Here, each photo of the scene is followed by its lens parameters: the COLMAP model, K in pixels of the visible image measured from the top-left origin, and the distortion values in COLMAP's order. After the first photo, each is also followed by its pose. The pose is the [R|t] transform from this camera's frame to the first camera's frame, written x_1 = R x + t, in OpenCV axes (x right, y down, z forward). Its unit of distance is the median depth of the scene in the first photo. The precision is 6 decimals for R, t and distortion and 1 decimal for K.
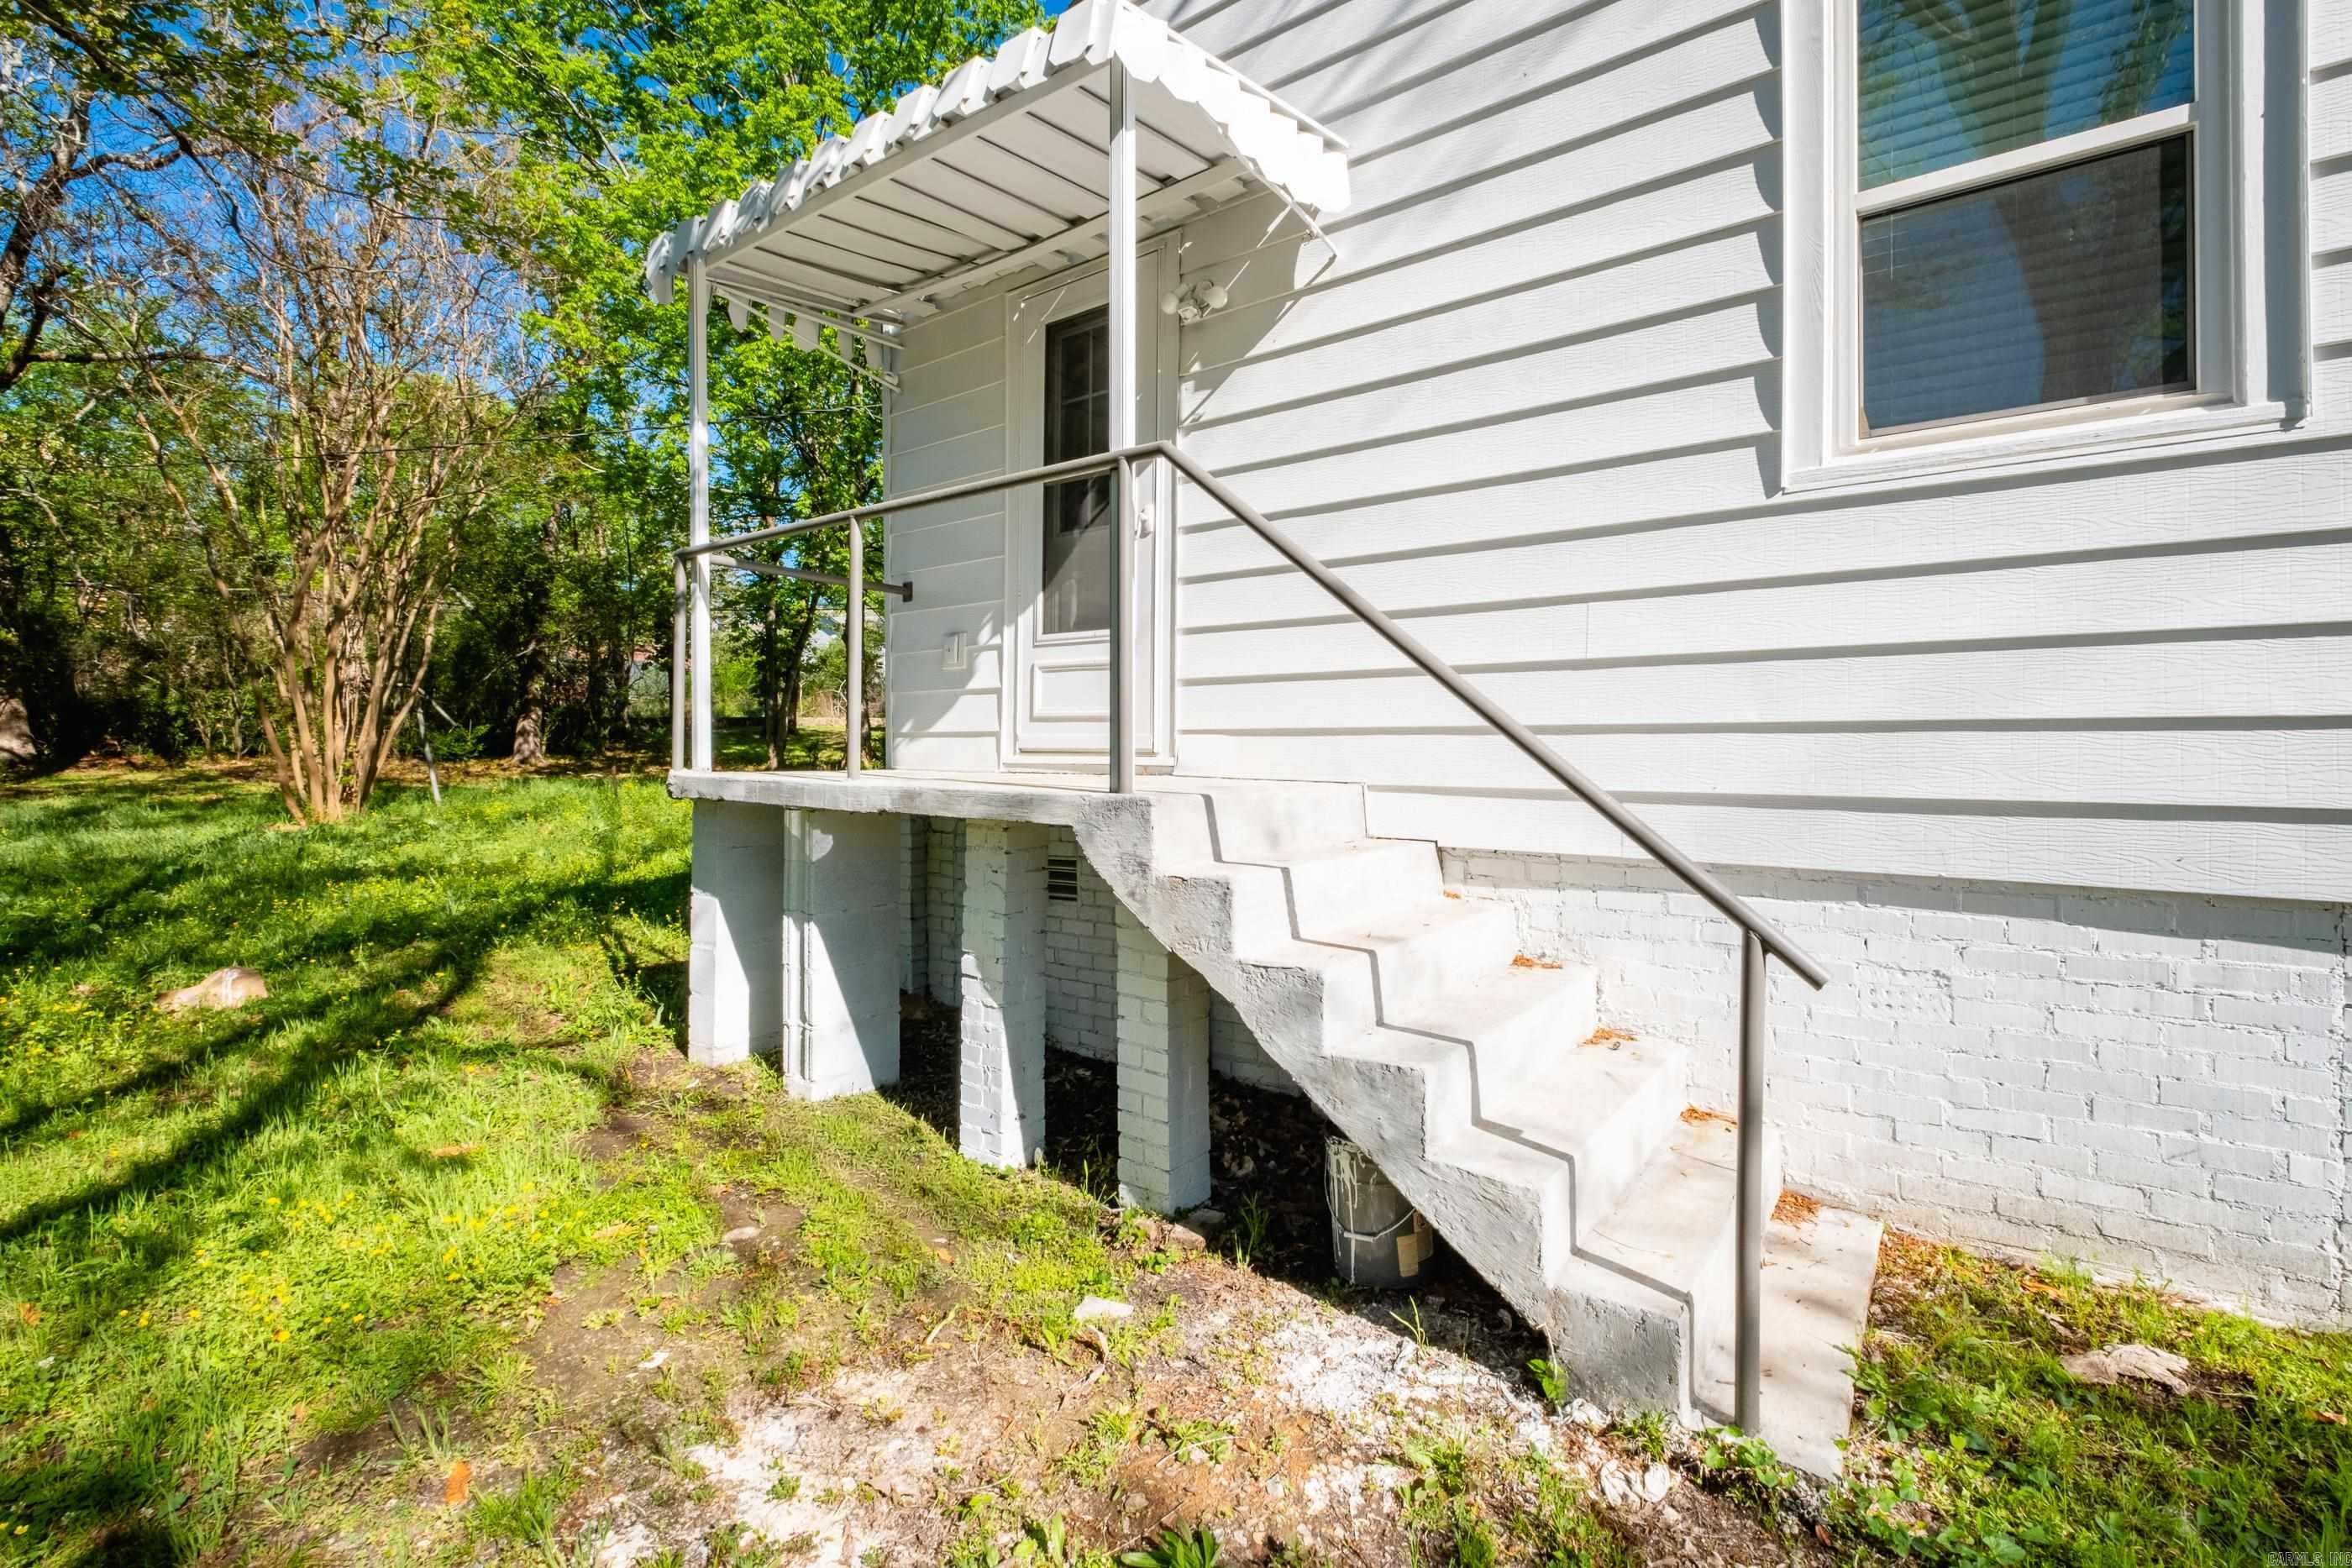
lens RADIAL K [[1034.8, 0, 1194.1], [0, 1034.8, 789.0], [0, 0, 1]] dist [0.002500, -0.000434]
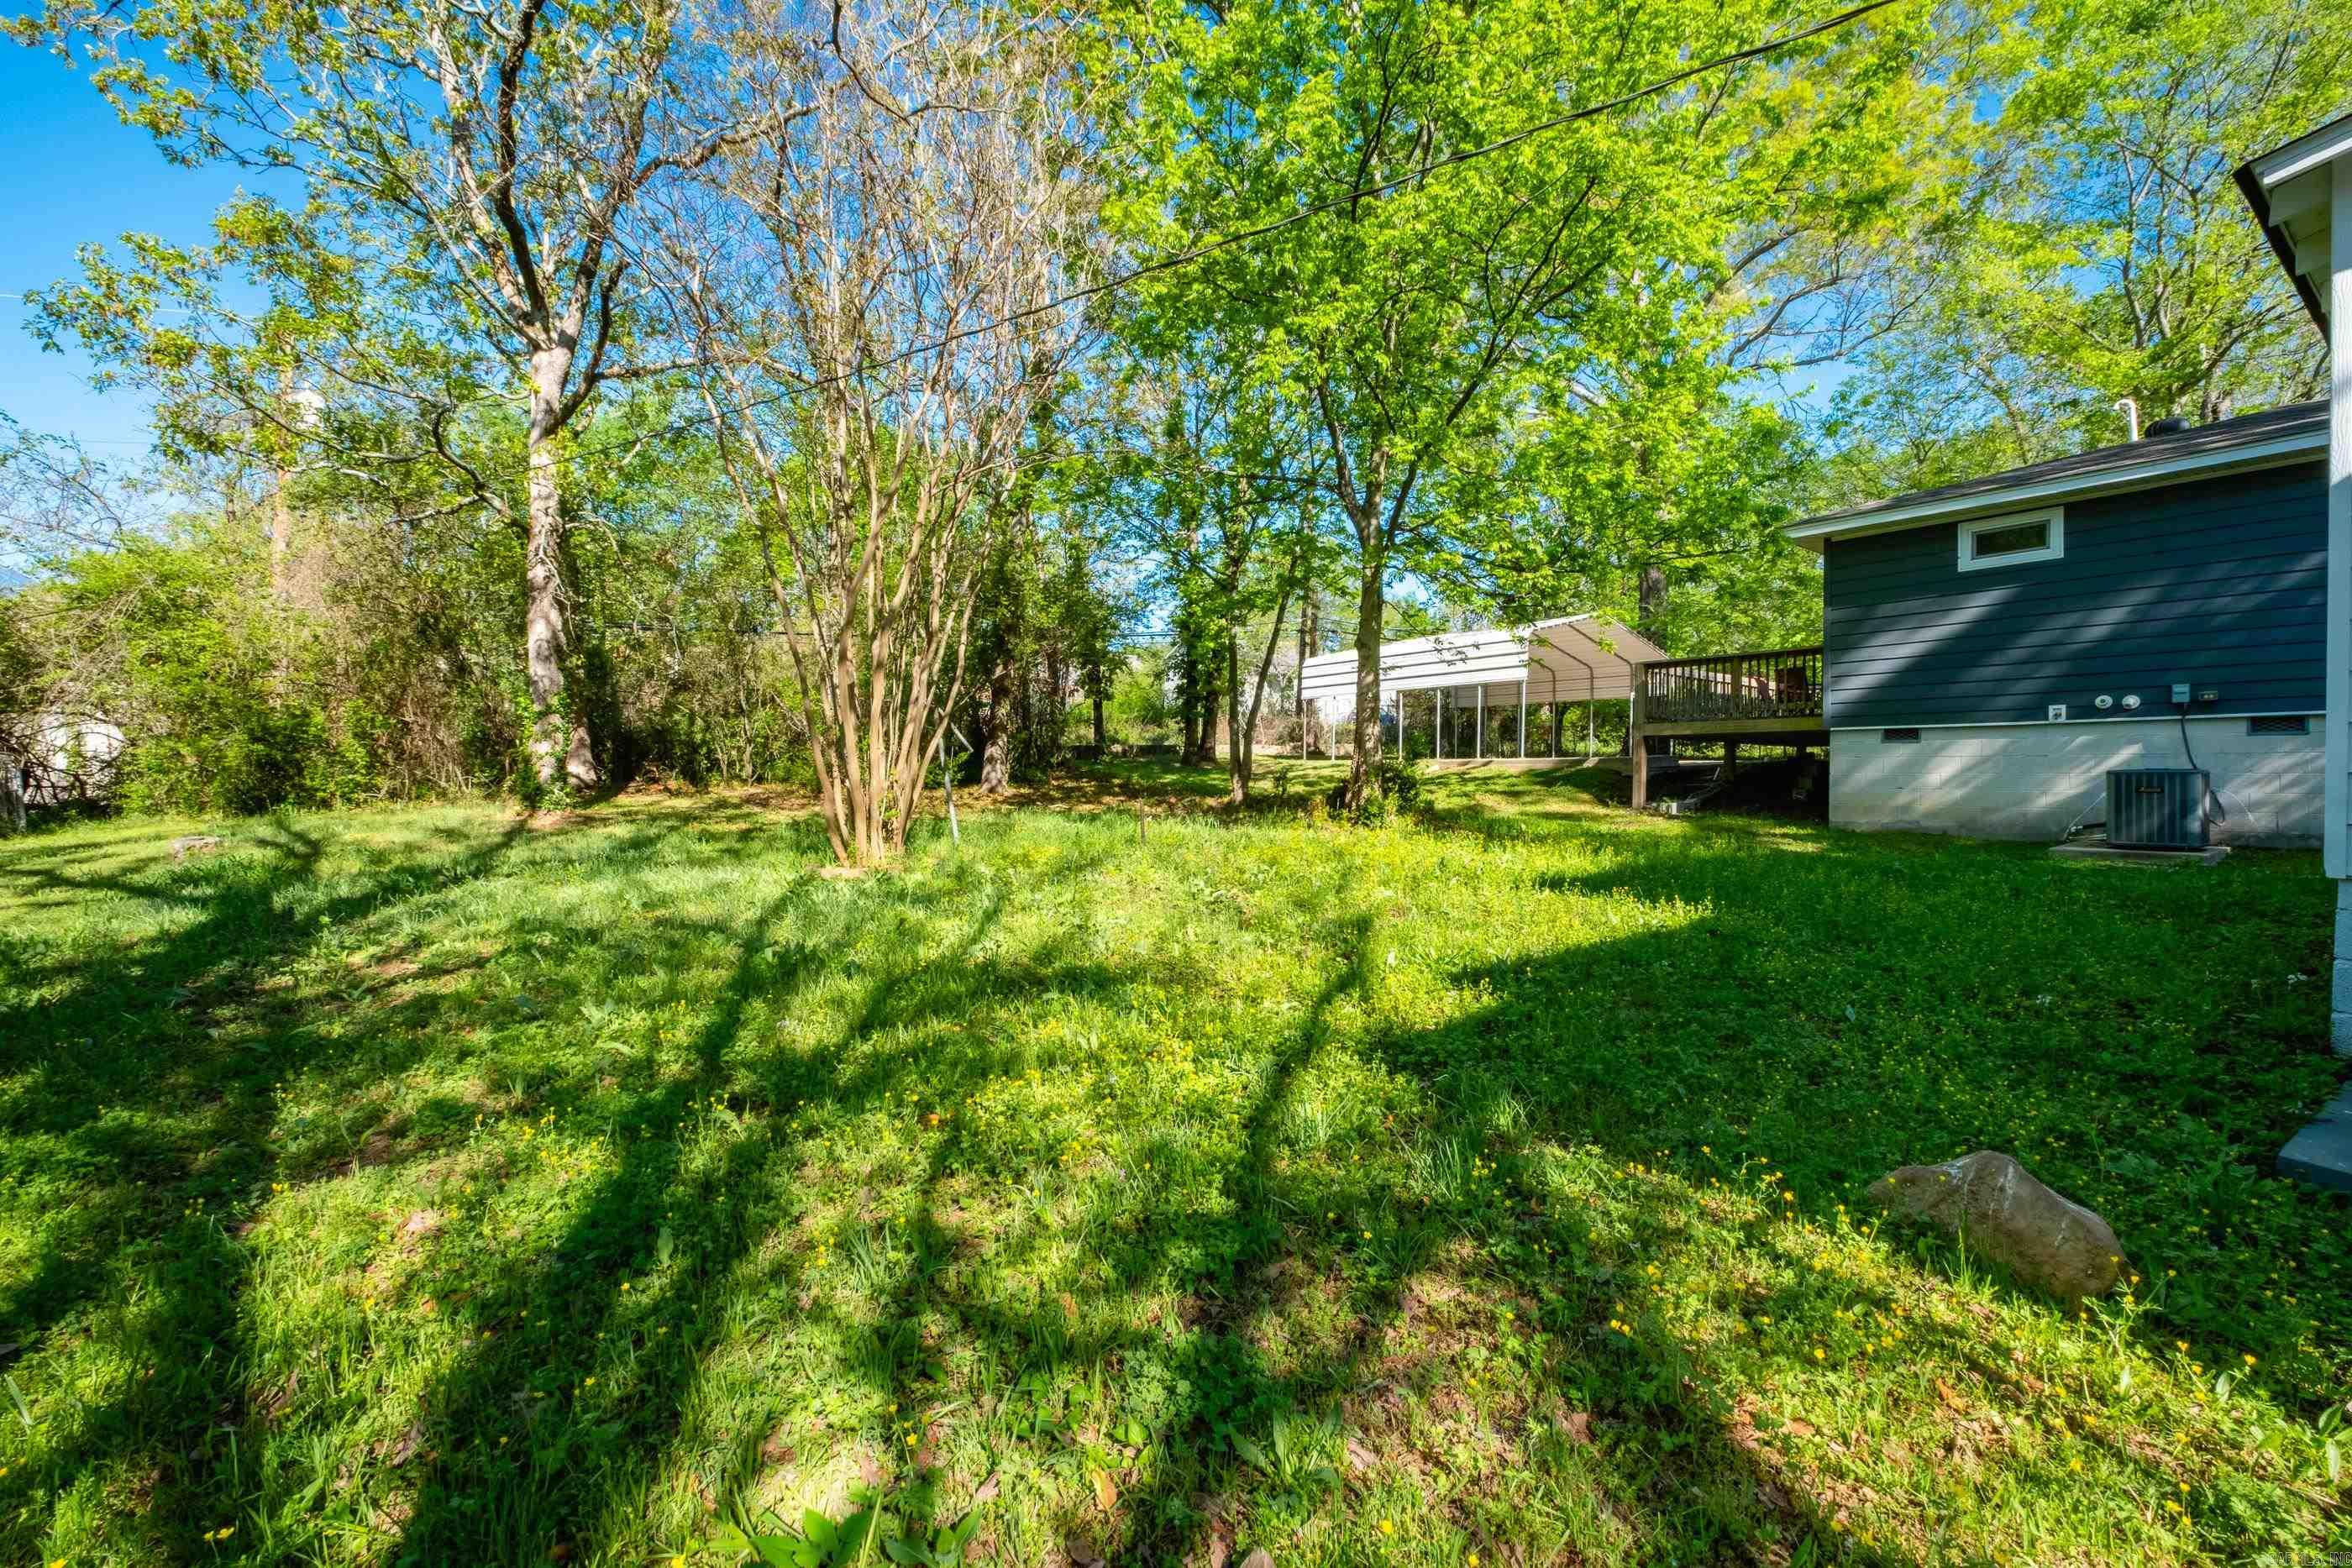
lens RADIAL K [[1034.8, 0, 1194.1], [0, 1034.8, 789.0], [0, 0, 1]] dist [0.002500, -0.000434]
pose [[0.952779, 0.009458, -0.303516, -0.209939], [-0.017990, 0.999517, -0.025327, -0.008249], [0.303130, 0.029591, 0.952490, 0.174278]]
